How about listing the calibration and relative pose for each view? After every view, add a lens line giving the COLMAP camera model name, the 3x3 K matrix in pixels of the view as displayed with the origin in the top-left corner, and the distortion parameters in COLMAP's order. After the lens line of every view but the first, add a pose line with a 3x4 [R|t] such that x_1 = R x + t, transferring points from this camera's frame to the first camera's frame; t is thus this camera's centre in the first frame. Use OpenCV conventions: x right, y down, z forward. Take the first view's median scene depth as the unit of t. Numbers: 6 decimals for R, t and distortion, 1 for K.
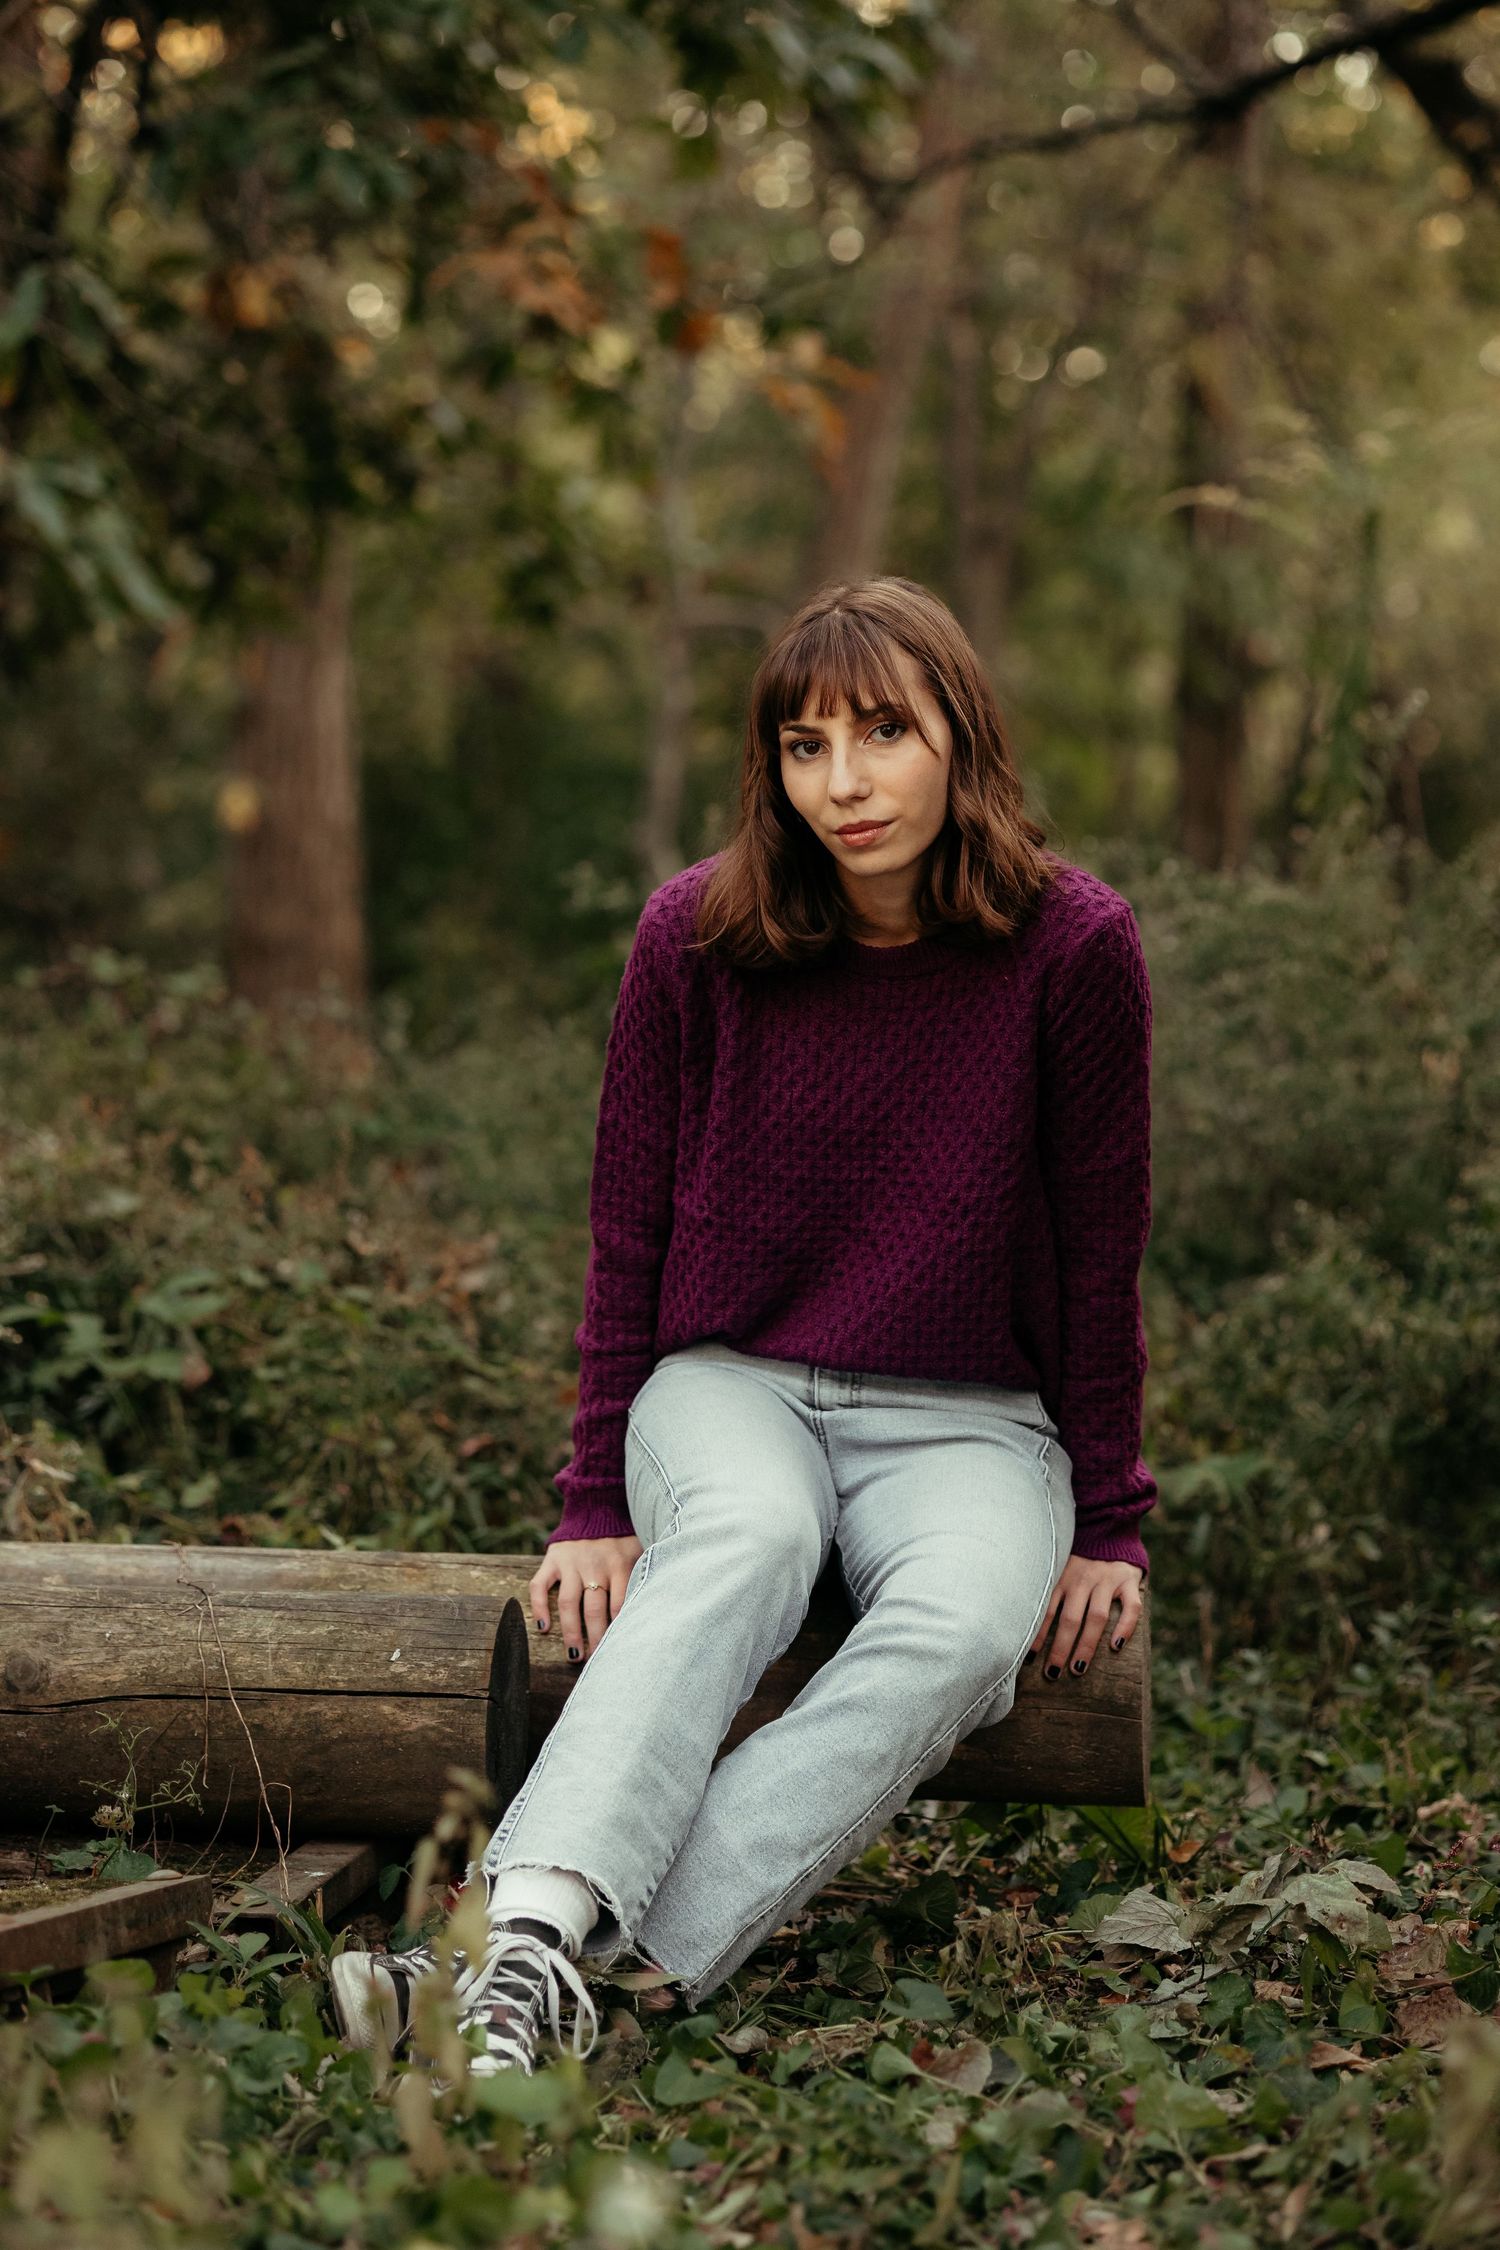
lens RADIAL K [[5331.4, 0, 750.0], [0, 5331.4, 1125.0], [0, 0, 1]] dist [0.037585, 0.968111]
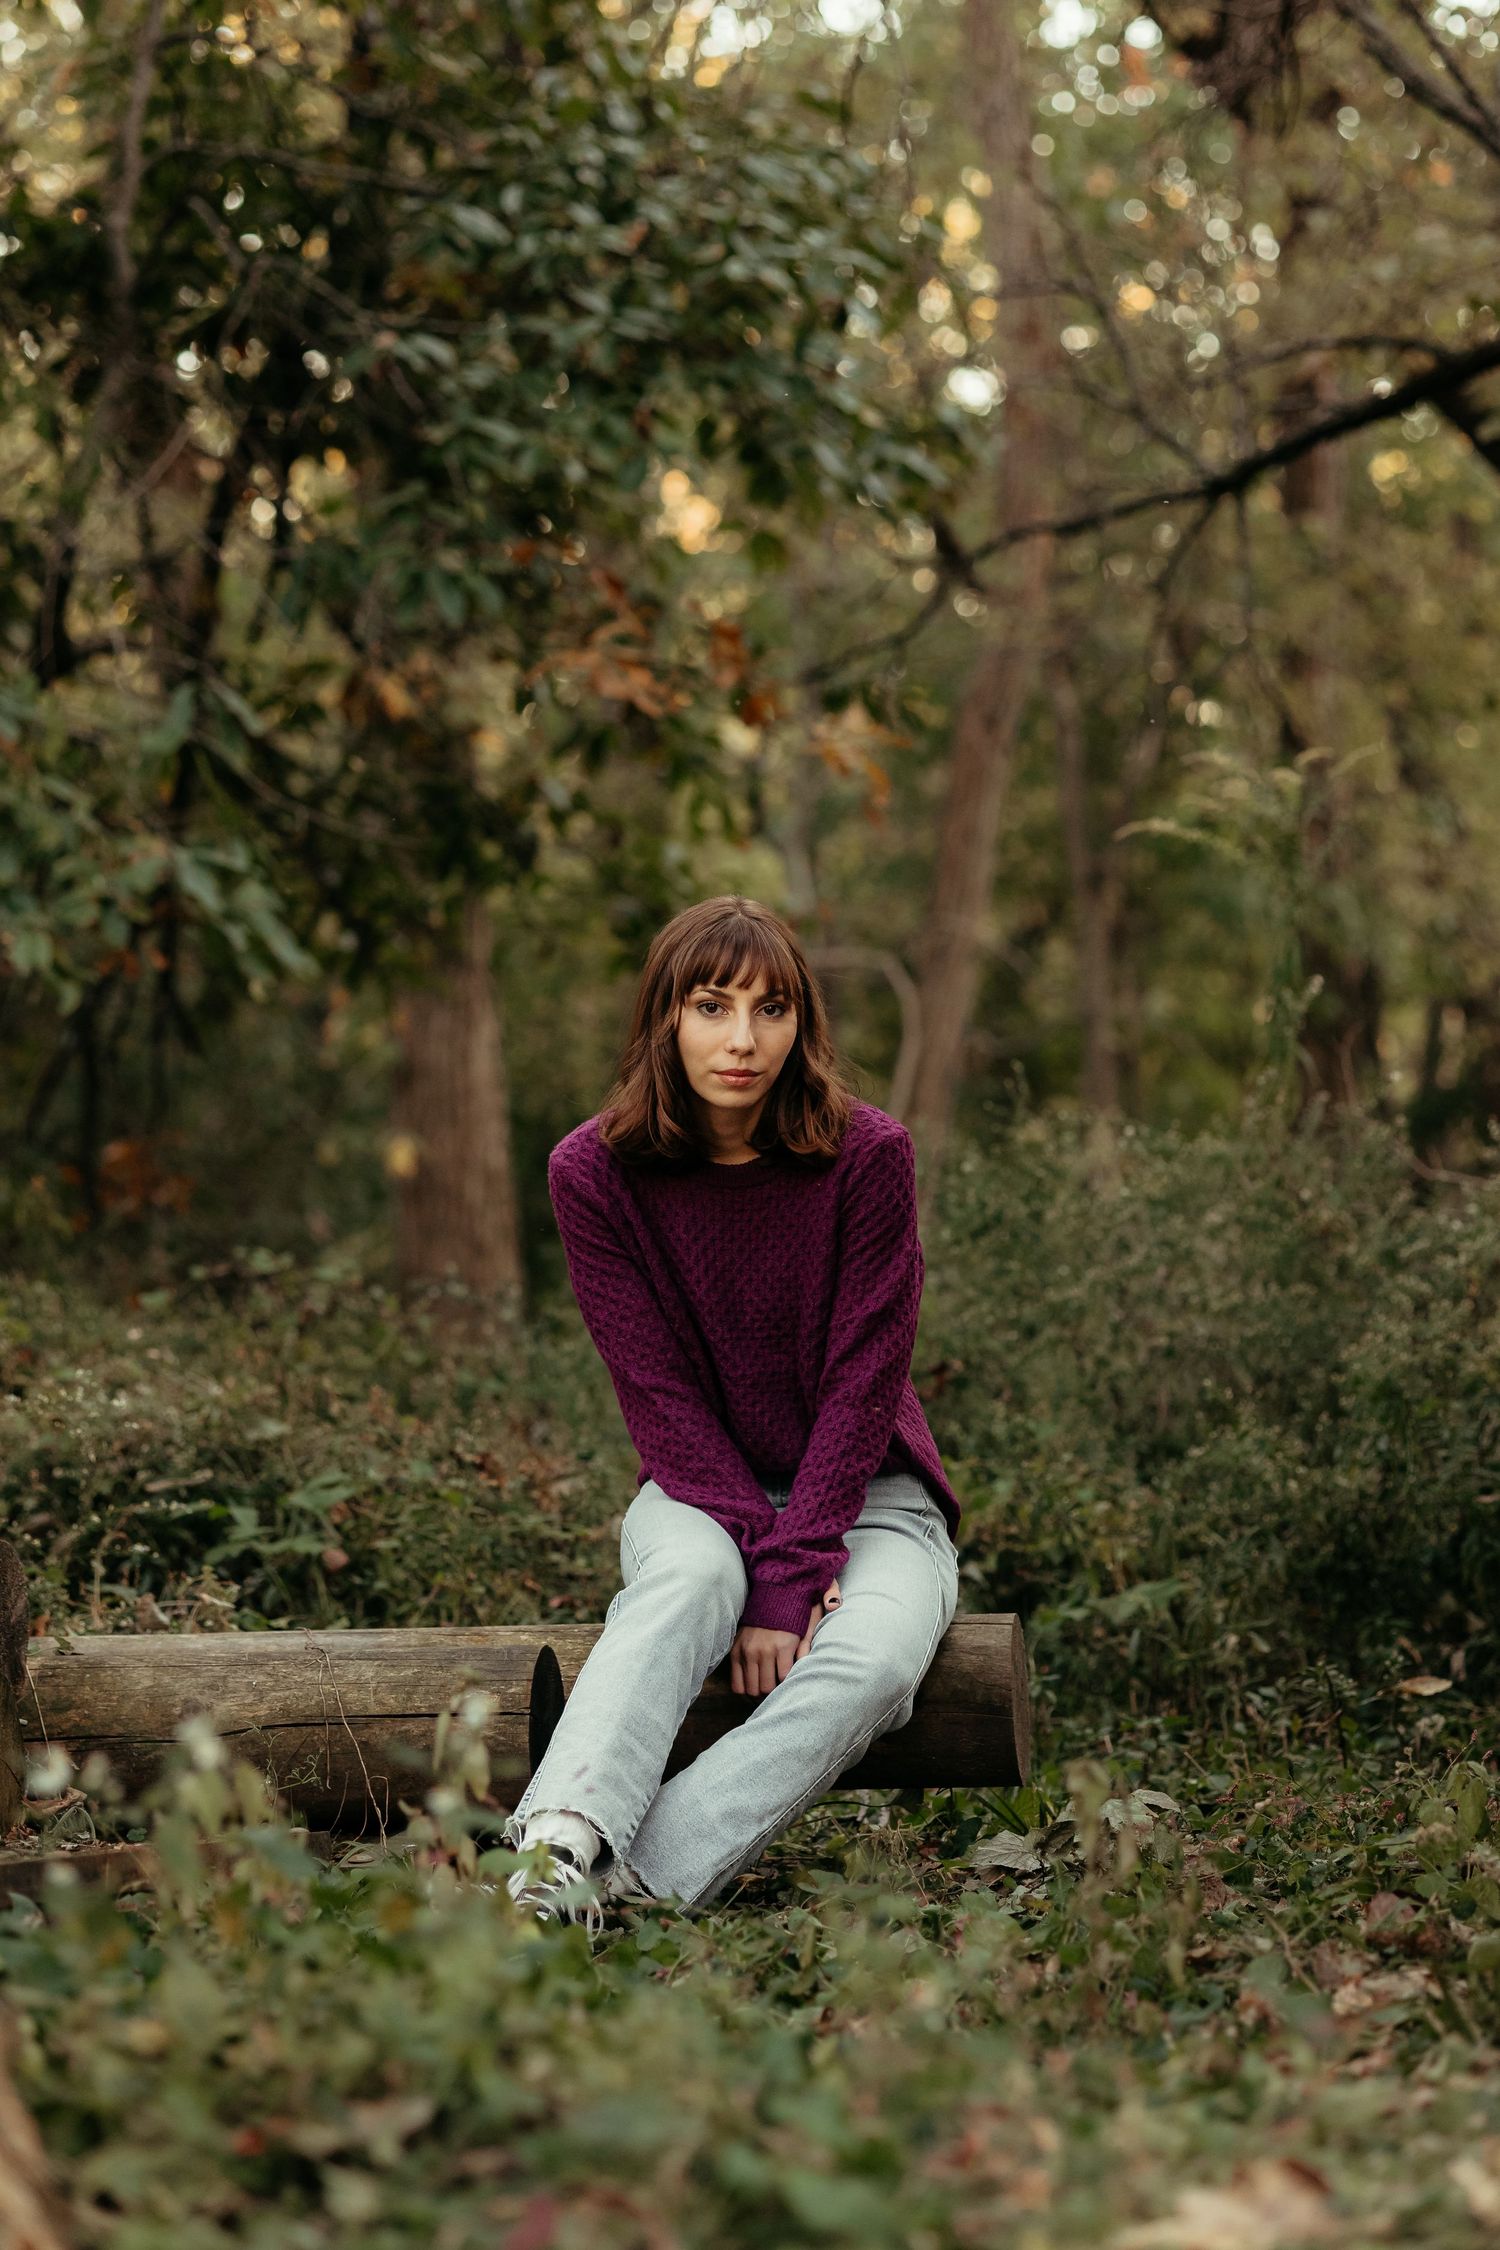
lens RADIAL K [[5568.9, 0, 750.0], [0, 5568.9, 1125.0], [0, 0, 1]] dist [-0.031865, -1.023953]
pose [[0.998082, -0.046904, -0.040408, 0.049035], [0.043958, 0.996512, -0.070938, 0.040571], [0.043594, 0.069026, 0.996662, -0.295863]]
